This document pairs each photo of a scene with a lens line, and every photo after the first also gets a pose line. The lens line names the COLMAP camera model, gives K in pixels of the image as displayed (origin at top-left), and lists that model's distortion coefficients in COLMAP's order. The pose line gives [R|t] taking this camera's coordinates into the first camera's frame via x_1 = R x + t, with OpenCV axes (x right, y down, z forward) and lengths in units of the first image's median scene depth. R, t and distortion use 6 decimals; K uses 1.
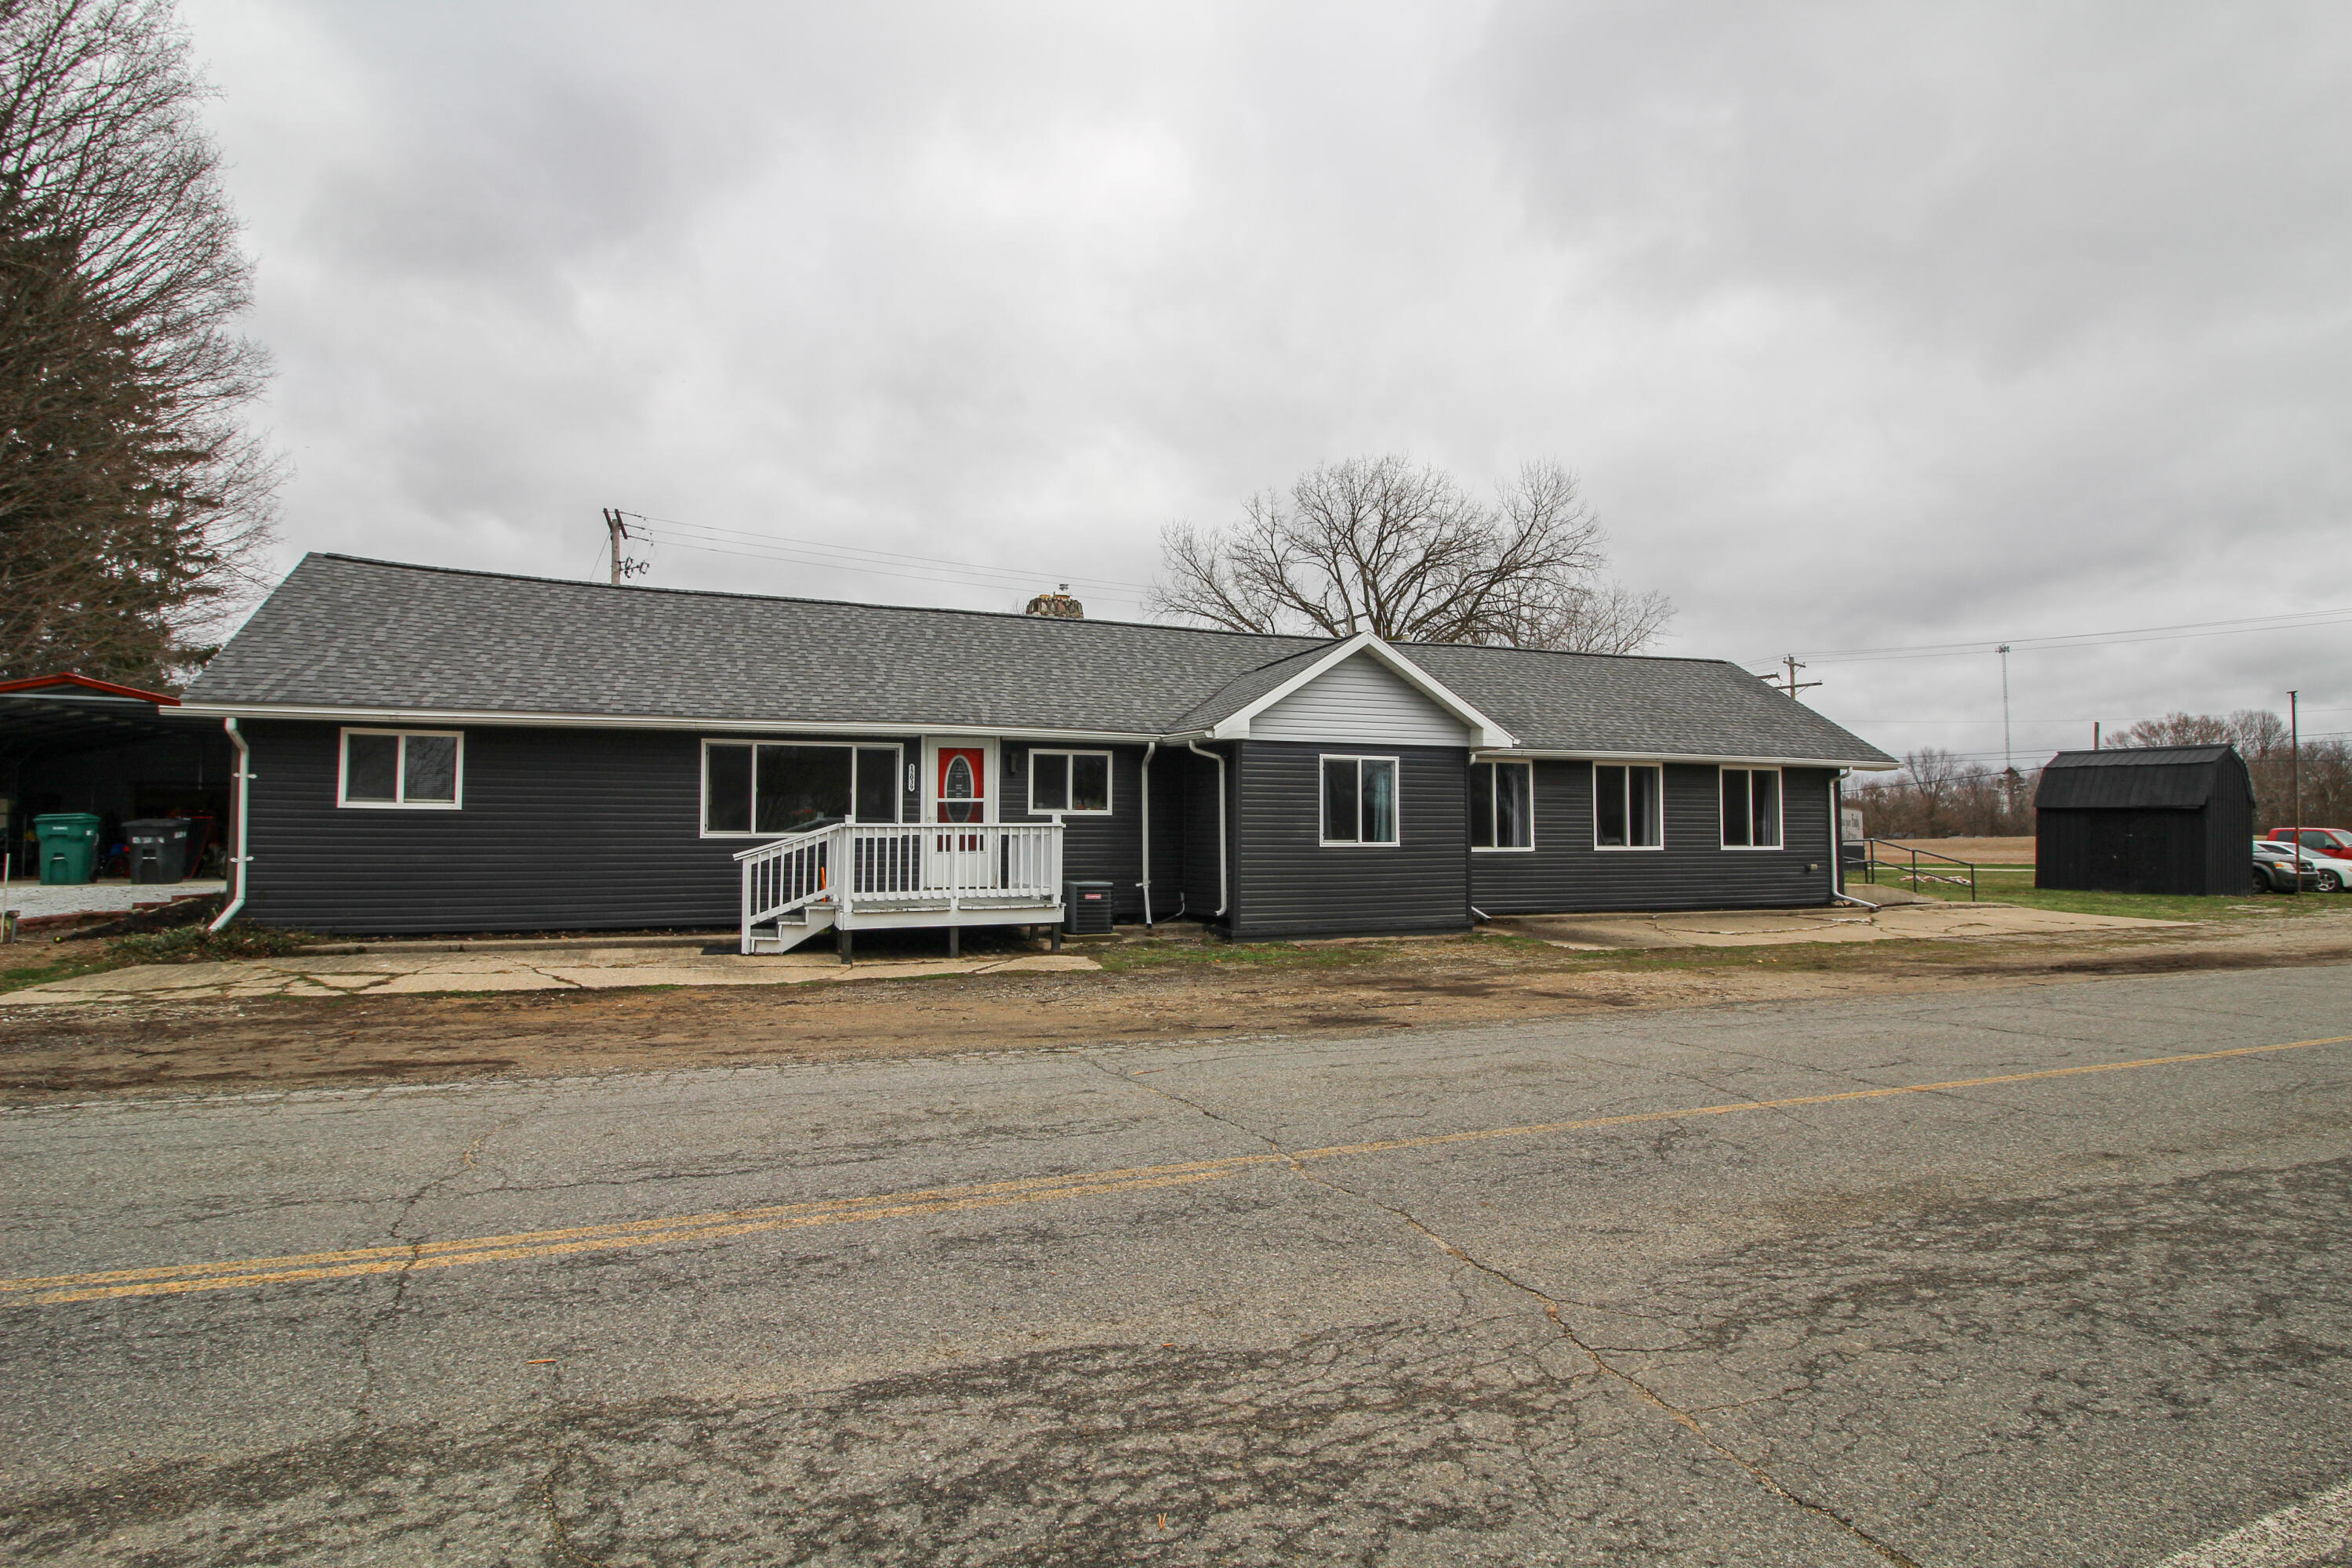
lens RADIAL K [[1157.4, 0, 1176.0], [0, 1157.4, 784.0], [0, 0, 1]] dist [-0.003378, -0.000230]
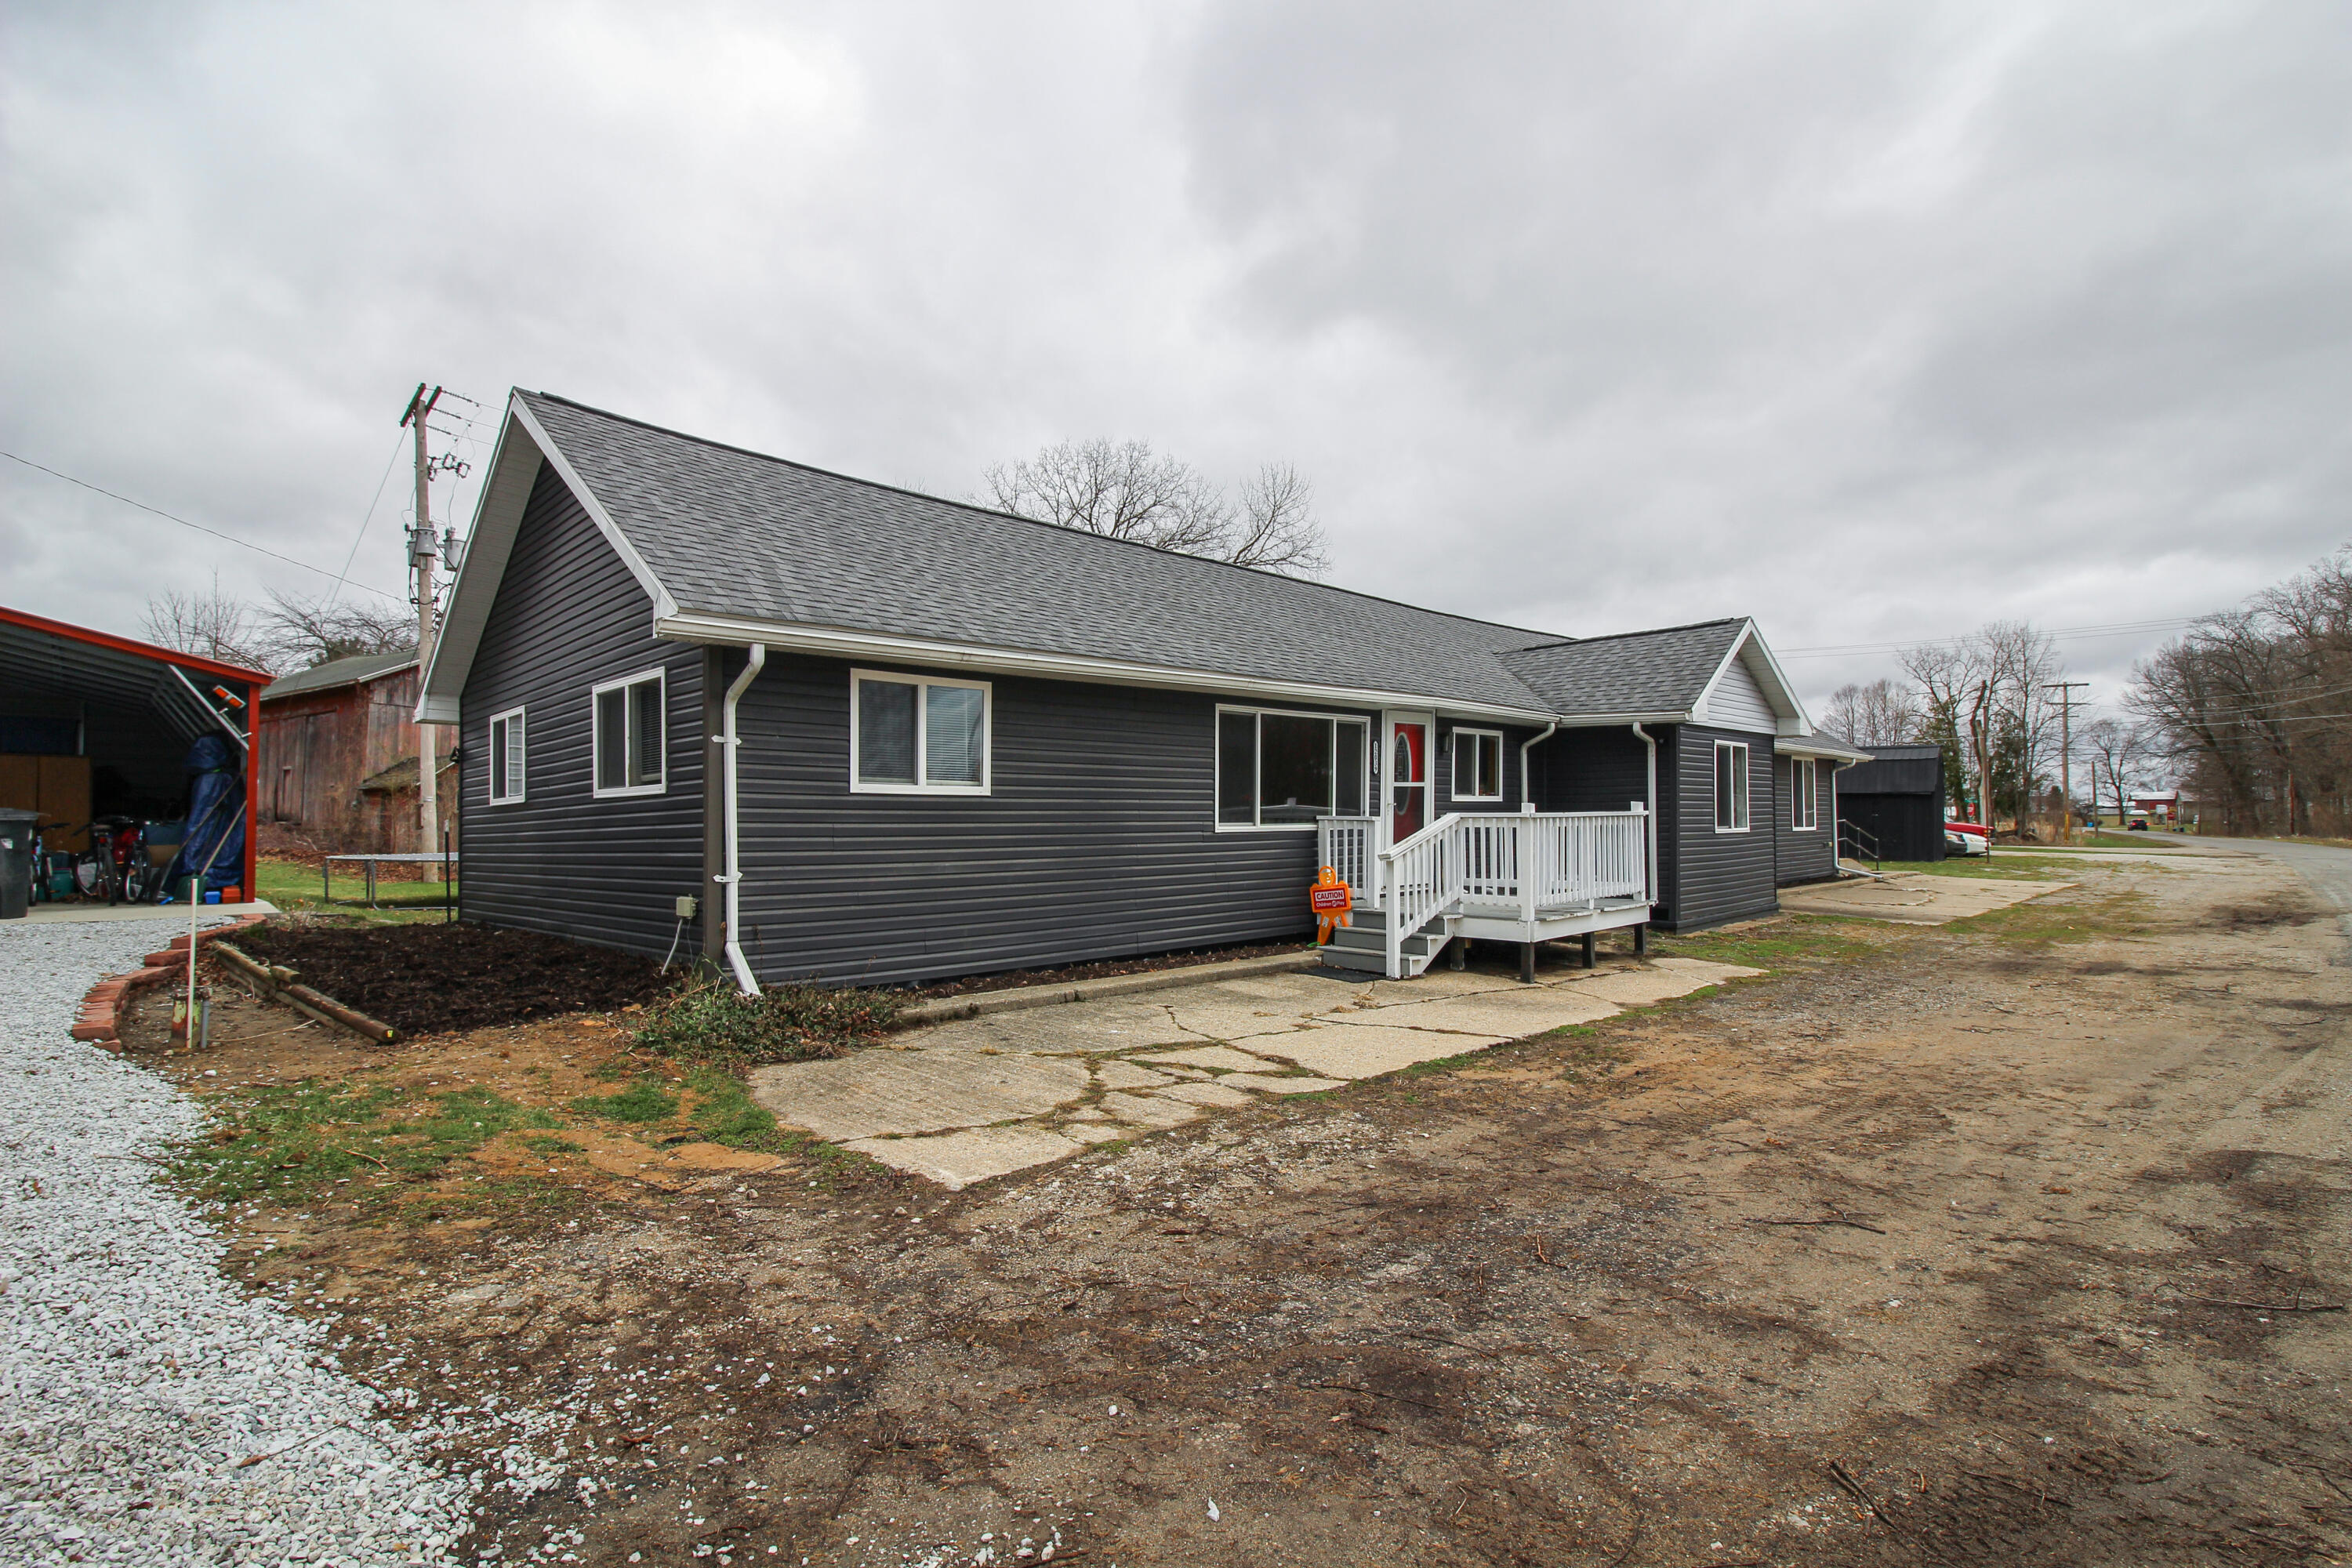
lens RADIAL K [[1142.0, 0, 1175.6], [0, 1142.0, 834.8], [0, 0, 1]] dist [-0.000289, -0.000449]
pose [[0.919570, -0.015301, 0.392628, -0.676872], [-0.005713, 0.998615, 0.052298, 0.007862], [-0.392884, -0.050335, 0.918209, 0.281314]]
